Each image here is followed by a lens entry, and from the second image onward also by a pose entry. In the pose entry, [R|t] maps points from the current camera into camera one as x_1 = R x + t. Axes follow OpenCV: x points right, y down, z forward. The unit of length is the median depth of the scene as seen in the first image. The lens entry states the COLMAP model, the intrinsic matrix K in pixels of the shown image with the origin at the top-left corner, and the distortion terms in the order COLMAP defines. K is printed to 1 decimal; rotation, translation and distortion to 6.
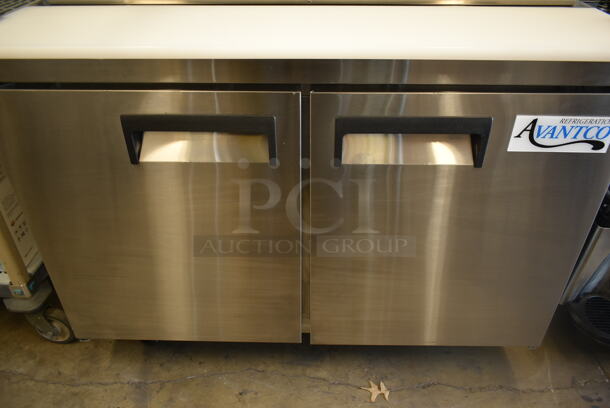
lens RADIAL K [[471.7, 0, 304.4], [0, 471.7, 212.8], [0, 0, 1]] dist [-0.009806, 0.001098]
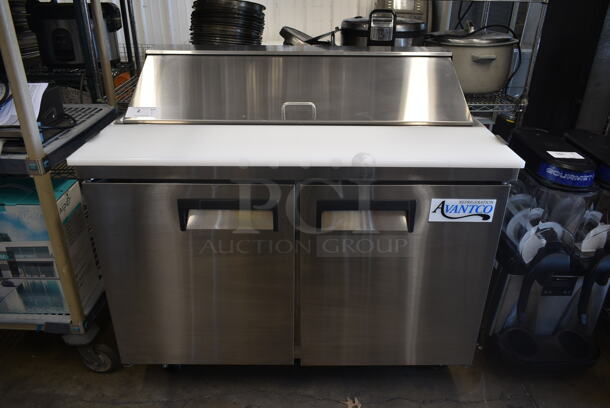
lens RADIAL K [[471.7, 0, 304.4], [0, 471.7, 212.8], [0, 0, 1]] dist [-0.009806, 0.001098]
pose [[0.999558, -0.003420, 0.029526, -0.014152], [0.007616, 0.989663, -0.143207, 0.041360], [-0.028731, 0.143369, 0.989252, -0.358854]]
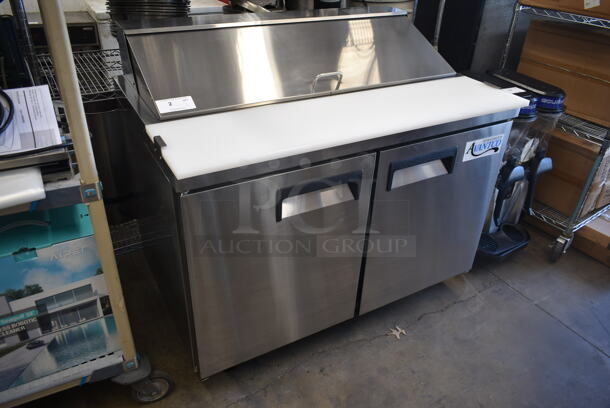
lens RADIAL K [[471.7, 0, 304.4], [0, 471.7, 212.8], [0, 0, 1]] dist [-0.009806, 0.001098]
pose [[0.855881, -0.248948, 0.453312, -0.684333], [0.268223, 0.963094, 0.022486, -0.101326], [-0.442180, 0.102344, 0.891068, -0.243192]]
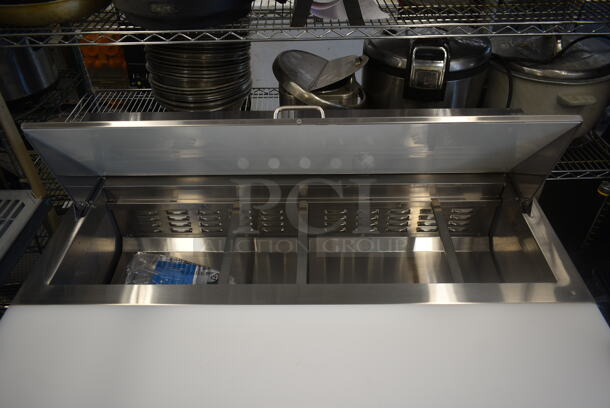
lens RADIAL K [[471.7, 0, 304.4], [0, 471.7, 212.8], [0, 0, 1]] dist [-0.009806, 0.001098]
pose [[0.999760, -0.021883, -0.001001, 0.017532], [0.021892, 0.996460, 0.081172, -0.551405], [-0.000779, -0.081174, 0.996700, 0.033132]]
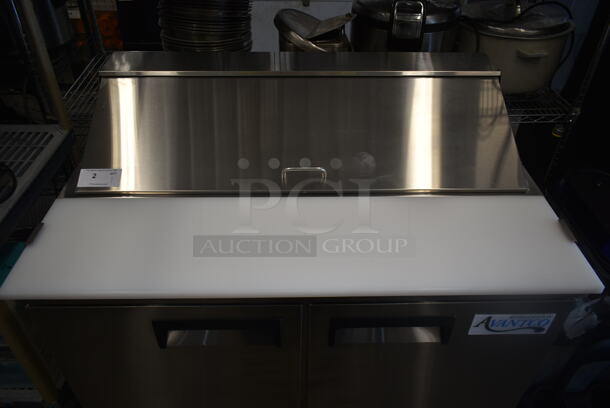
lens RADIAL K [[471.7, 0, 304.4], [0, 471.7, 212.8], [0, 0, 1]] dist [-0.009806, 0.001098]
pose [[0.998853, -0.020275, 0.043367, -0.032303], [0.017314, 0.997562, 0.067599, -0.375526], [-0.044632, -0.066771, 0.996770, -0.135208]]
